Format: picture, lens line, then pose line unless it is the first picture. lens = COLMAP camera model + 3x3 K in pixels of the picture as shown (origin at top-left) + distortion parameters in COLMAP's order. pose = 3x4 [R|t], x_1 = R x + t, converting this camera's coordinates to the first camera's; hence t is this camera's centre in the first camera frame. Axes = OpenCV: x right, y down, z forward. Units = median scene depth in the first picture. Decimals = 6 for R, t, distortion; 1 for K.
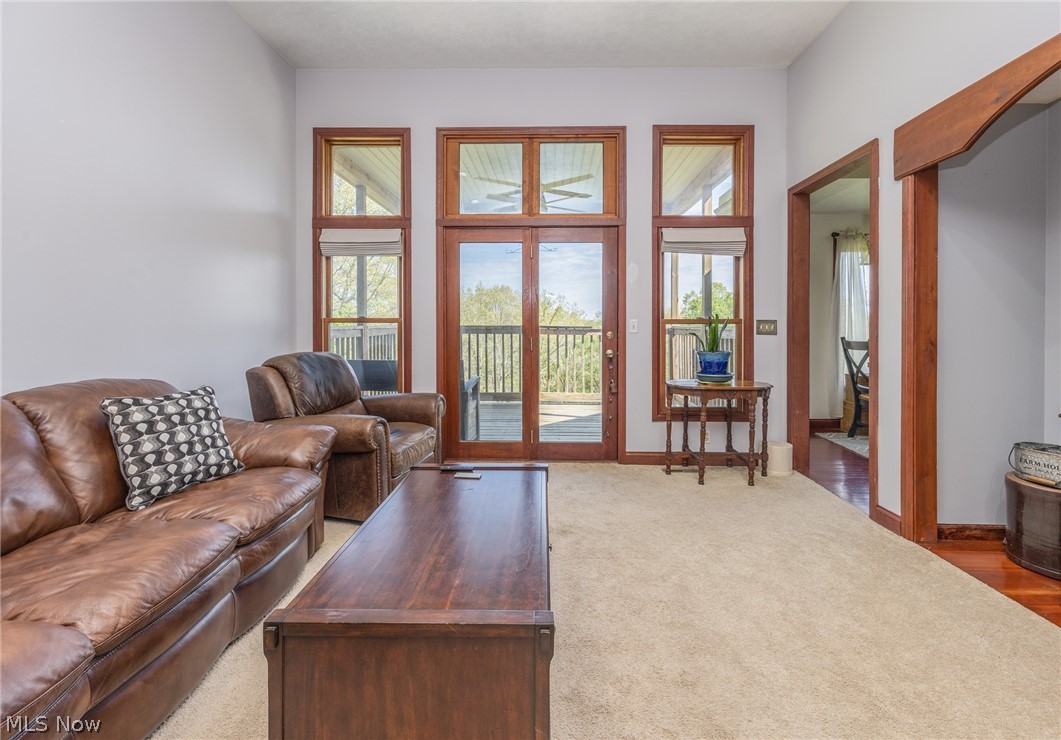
lens RADIAL K [[459.1, 0, 535.7], [0, 459.1, 335.0], [0, 0, 1]] dist [0.000545, 0.003354]
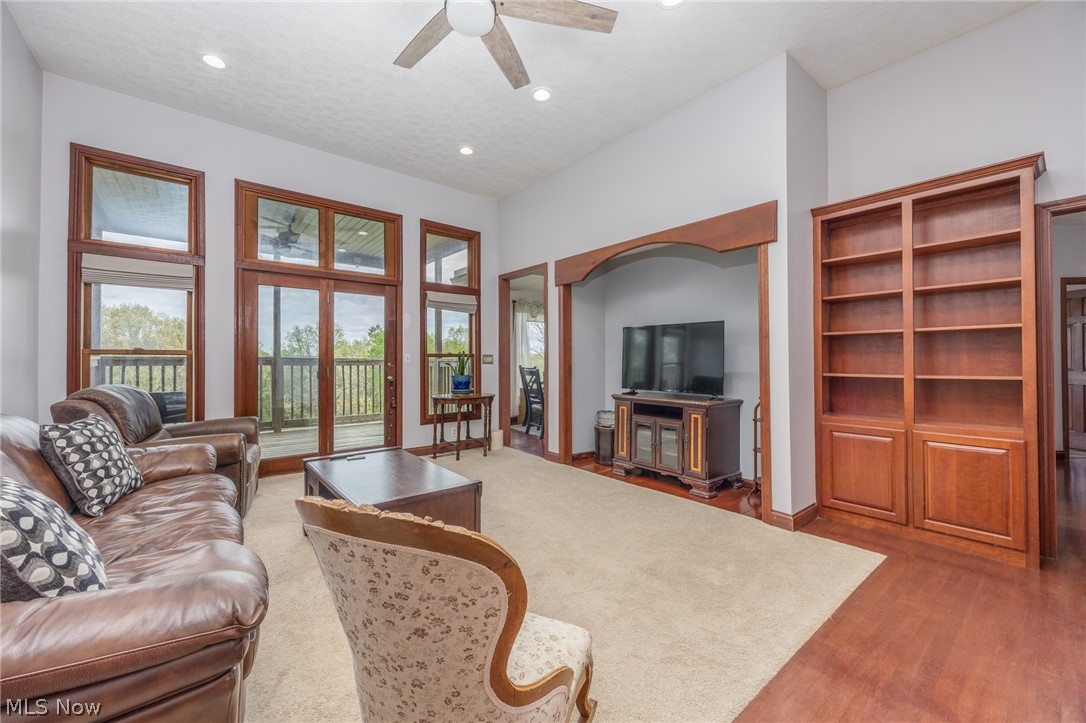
lens RADIAL K [[417.4, 0, 539.8], [0, 417.4, 358.1], [0, 0, 1]] dist [0.000315, -0.000019]
pose [[0.766233, 0.002332, 0.642559, -0.301505], [0.008641, 0.999866, -0.013932, 0.000935], [-0.642505, 0.016228, 0.766110, -0.238310]]
